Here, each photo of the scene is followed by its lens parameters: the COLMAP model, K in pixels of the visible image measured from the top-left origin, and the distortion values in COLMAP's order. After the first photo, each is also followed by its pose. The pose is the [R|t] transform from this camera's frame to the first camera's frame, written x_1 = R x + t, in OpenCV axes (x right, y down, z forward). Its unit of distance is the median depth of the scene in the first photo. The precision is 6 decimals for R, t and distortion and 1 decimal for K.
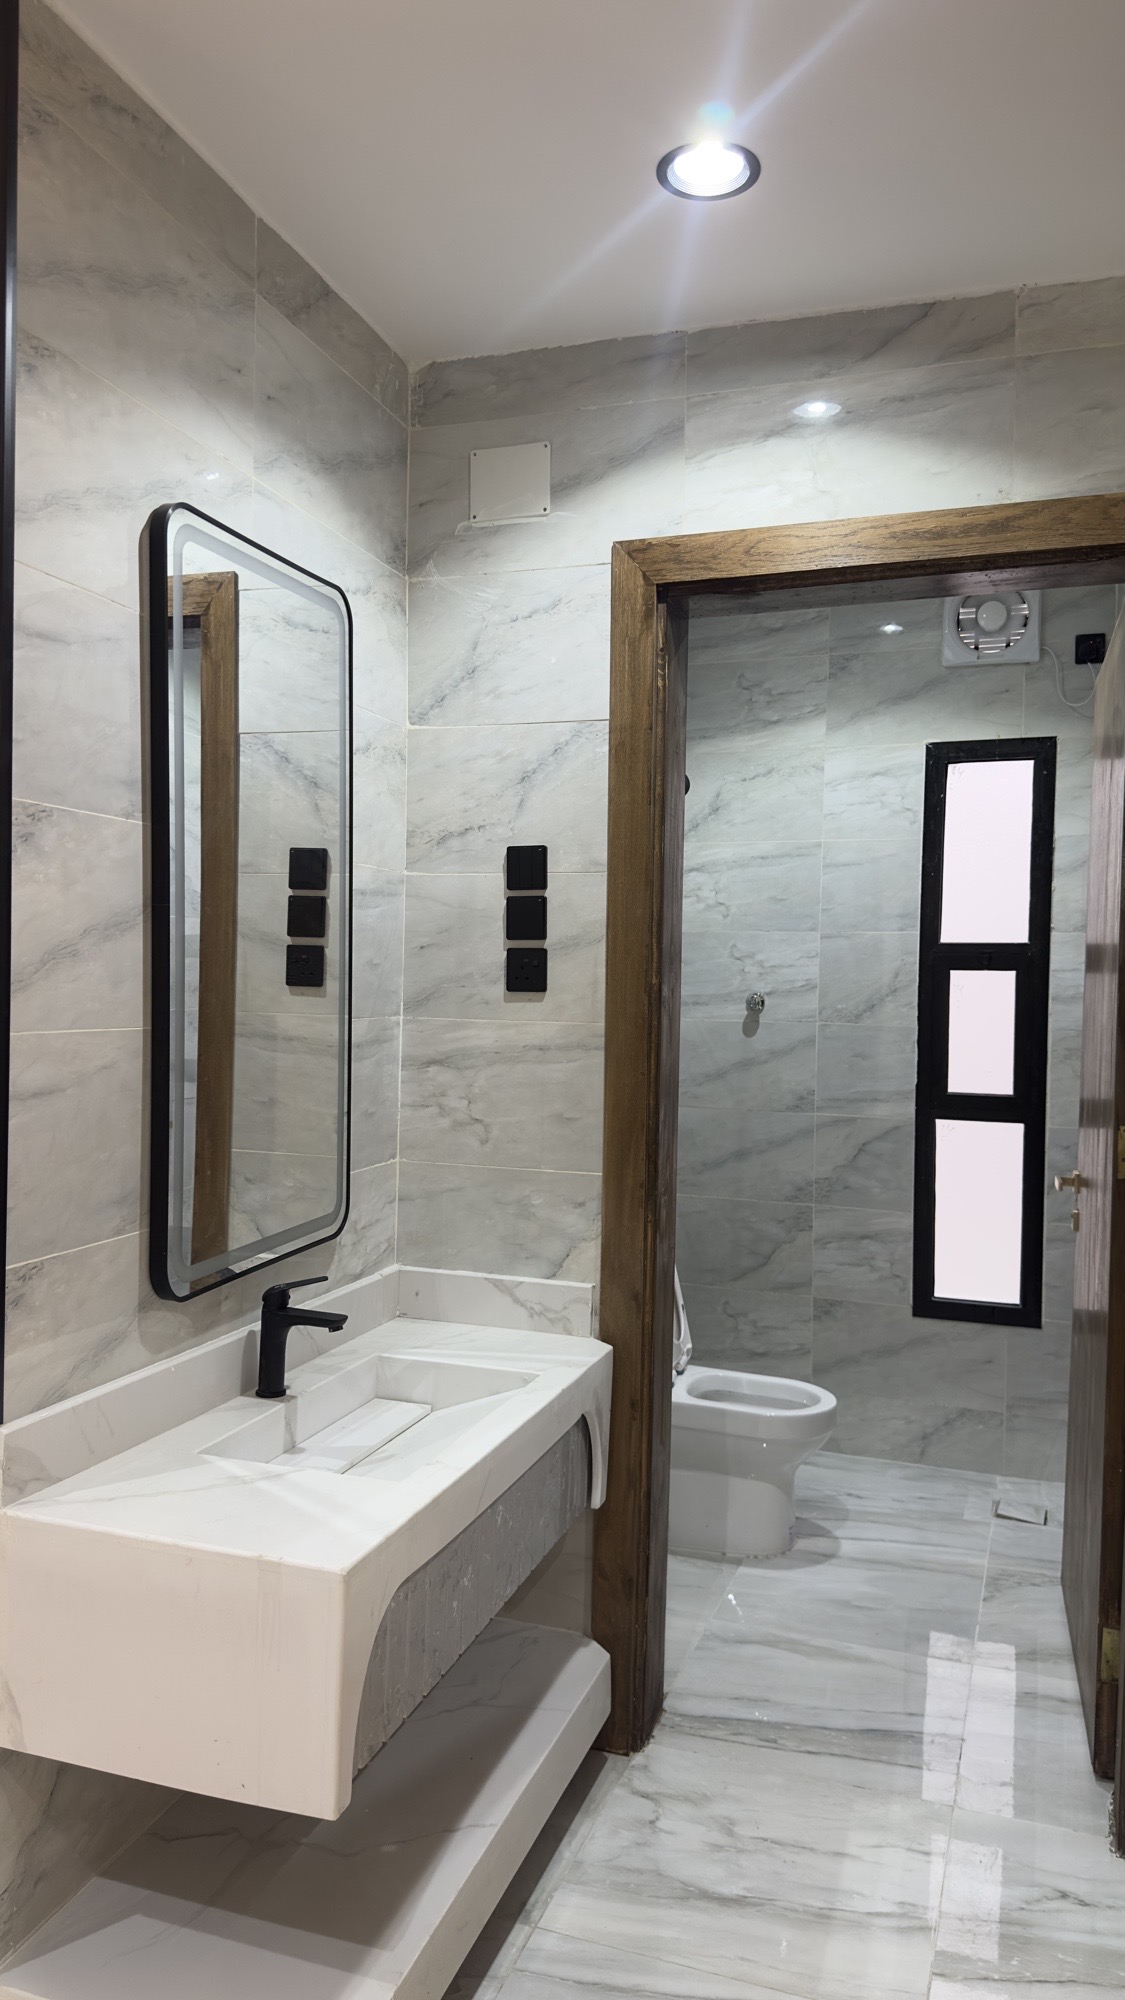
lens RADIAL K [[1418.5, 0, 552.4], [0, 1418.5, 1004.4], [0, 0, 1]] dist [0.127426, -0.103155]
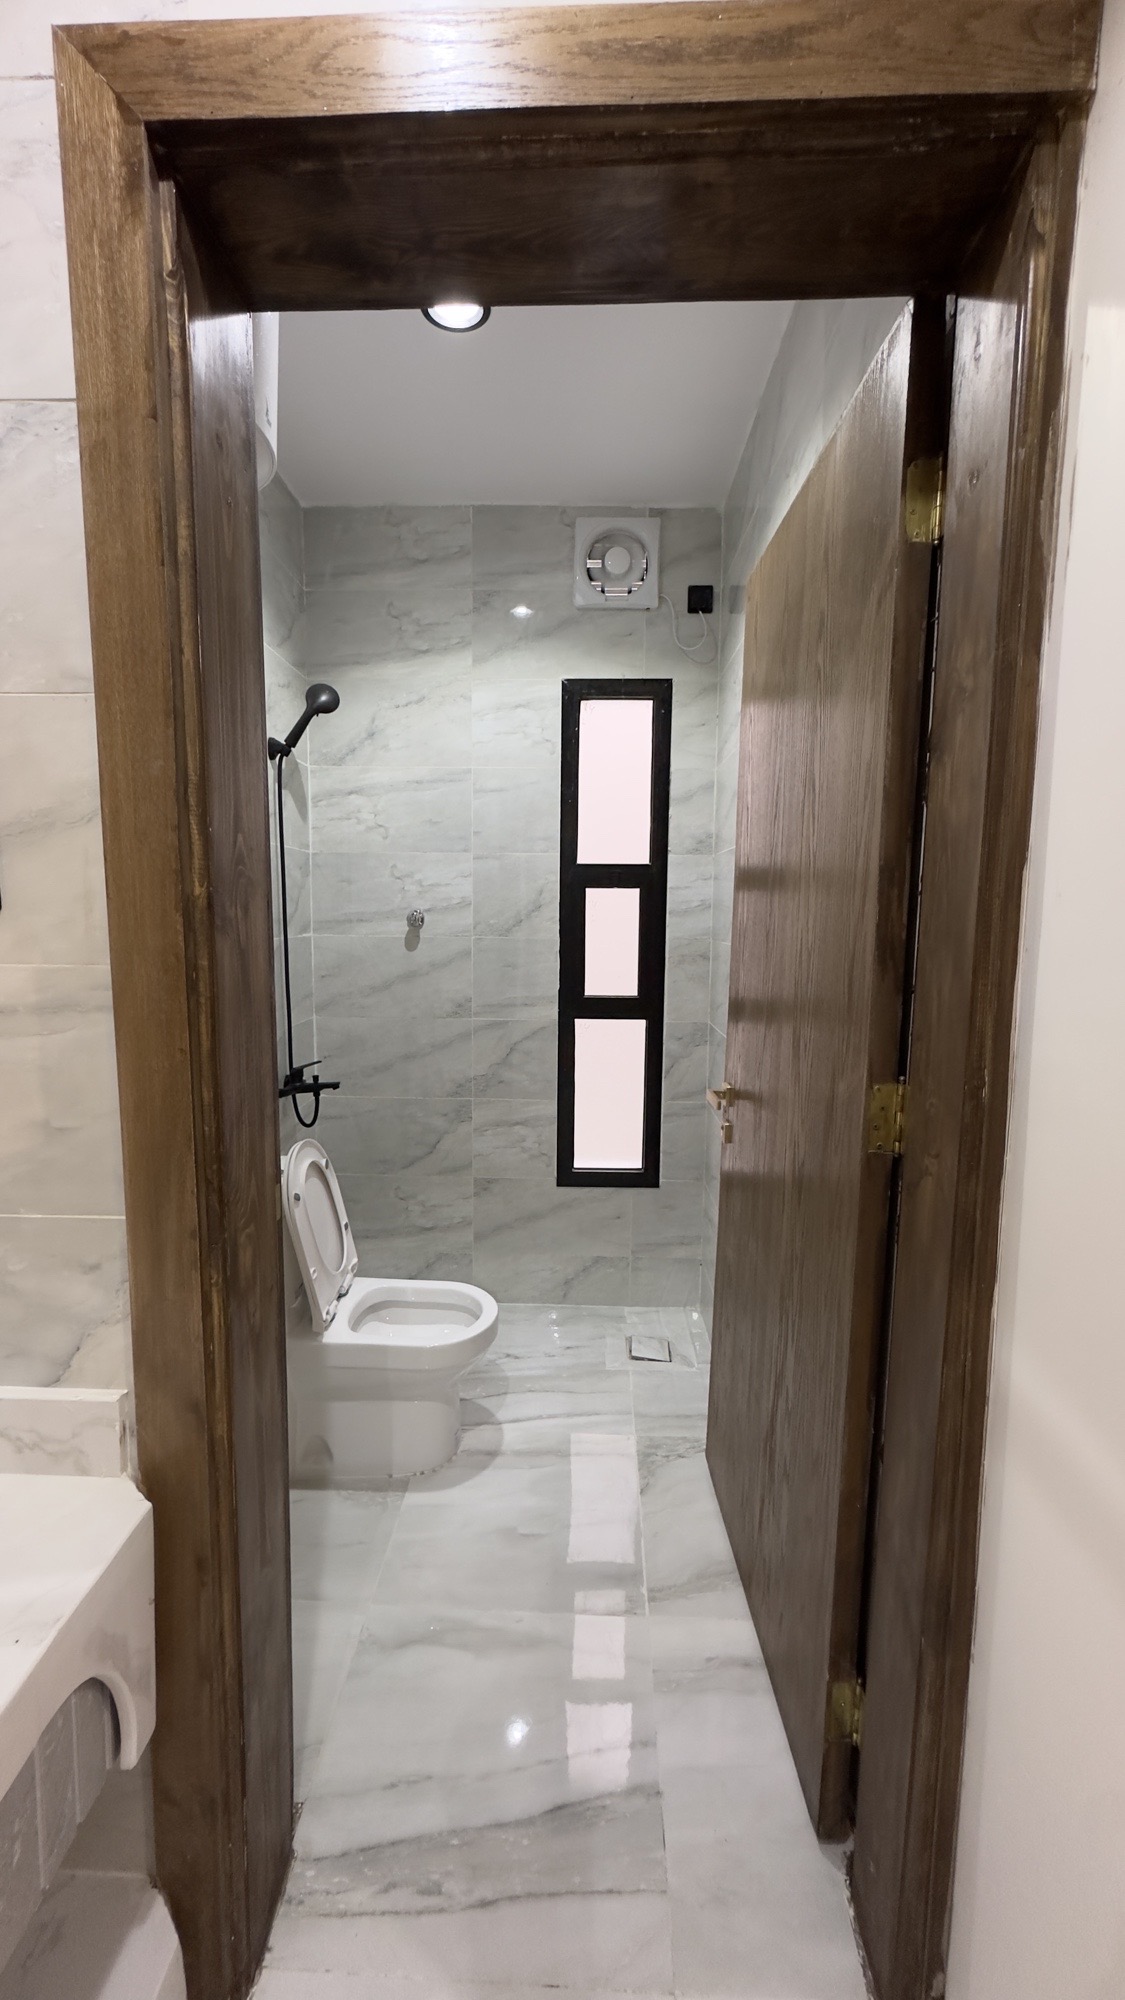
lens RADIAL K [[799.2, 0, 575.2], [0, 799.2, 1005.7], [0, 0, 1]] dist [-0.005619, 0.001260]
pose [[0.951218, -0.045715, 0.305114, 0.078769], [0.011622, 0.993569, 0.112634, -0.003107], [-0.308301, -0.103593, 0.945632, 0.428872]]
